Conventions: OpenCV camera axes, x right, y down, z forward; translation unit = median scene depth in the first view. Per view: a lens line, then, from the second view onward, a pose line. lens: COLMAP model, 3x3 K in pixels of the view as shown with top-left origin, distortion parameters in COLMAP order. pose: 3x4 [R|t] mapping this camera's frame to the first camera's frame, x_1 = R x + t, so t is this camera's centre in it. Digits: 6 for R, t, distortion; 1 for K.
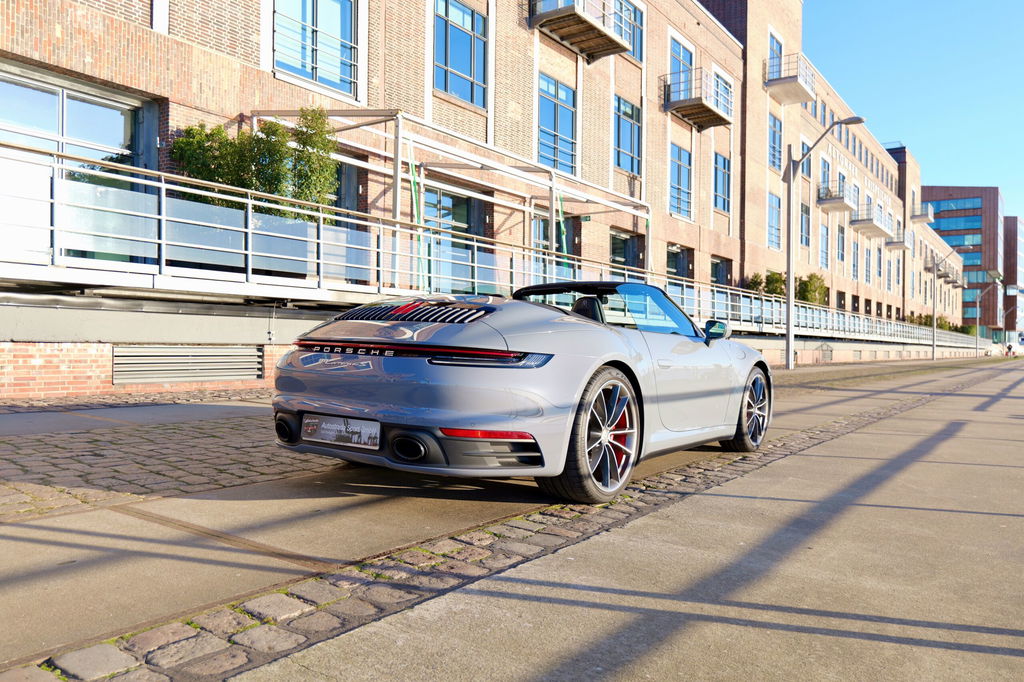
lens RADIAL K [[787.5, 0, 512.0], [0, 787.5, 341.0], [0, 0, 1]] dist [0.001122, 0.003957]
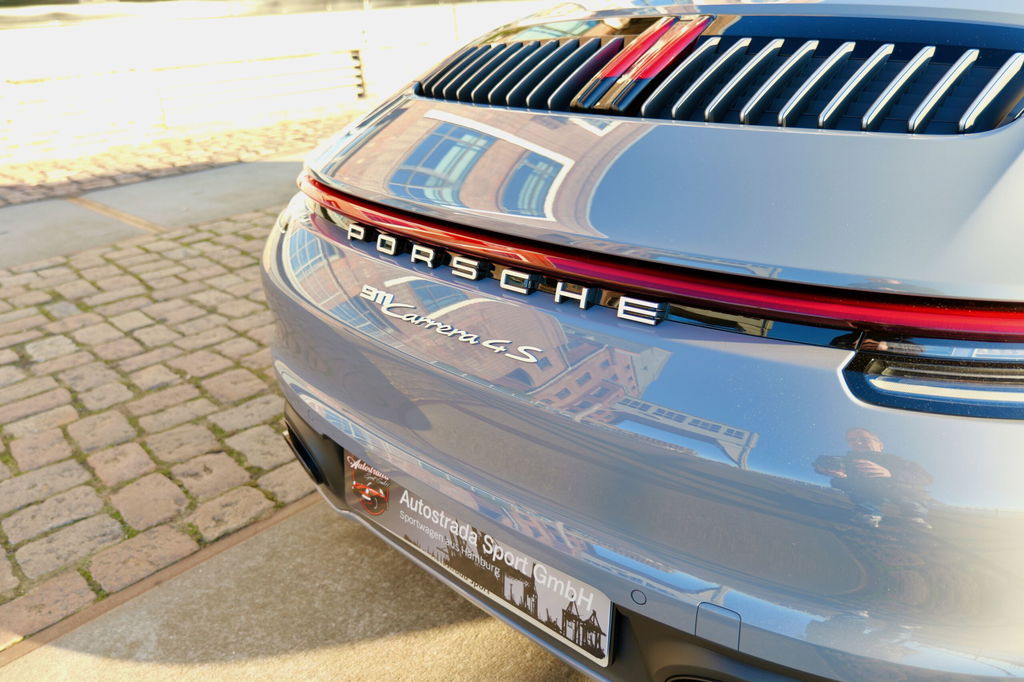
lens RADIAL K [[787.5, 0, 512.0], [0, 787.5, 341.0], [0, 0, 1]] dist [0.001122, 0.003957]
pose [[0.983902, -0.006357, -0.178595, -0.130950], [0.076854, 0.917284, 0.390747, -0.056826], [0.161338, -0.398182, 0.903007, 0.685104]]
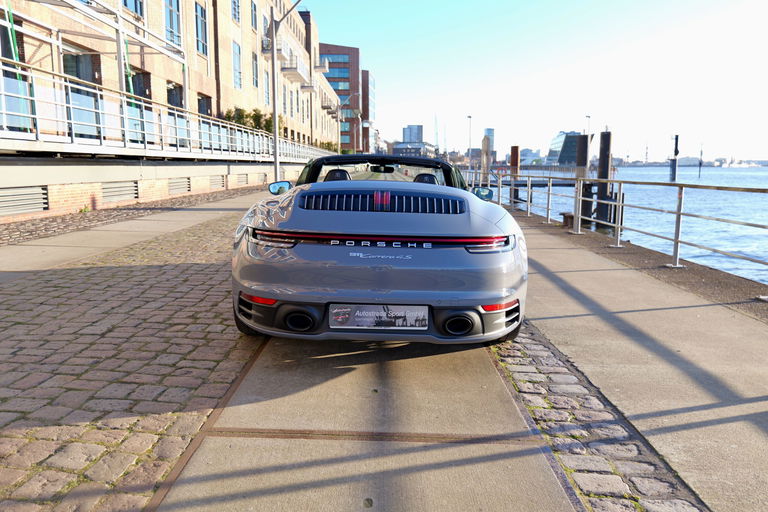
lens RADIAL K [[641.9, 0, 384.0], [0, 641.9, 256.0], [0, 0, 1]] dist [-0.003249, -0.002046]
pose [[0.818698, -0.088213, 0.567409, -0.637304], [0.001364, 0.988426, 0.151699, -0.095328], [-0.574223, -0.123421, 0.809342, 0.245618]]
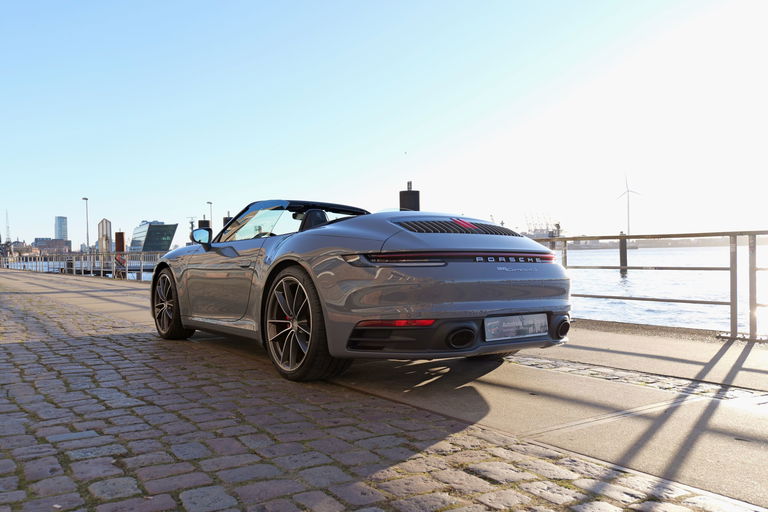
lens RADIAL K [[632.1, 0, 396.0], [0, 632.1, 255.9], [0, 0, 1]] dist [0.001048, 0.000341]
pose [[0.316979, -0.019502, 0.948232, -1.053555], [0.008796, 0.999806, 0.017622, -0.010507], [-0.948392, 0.002755, 0.317089, 0.773473]]
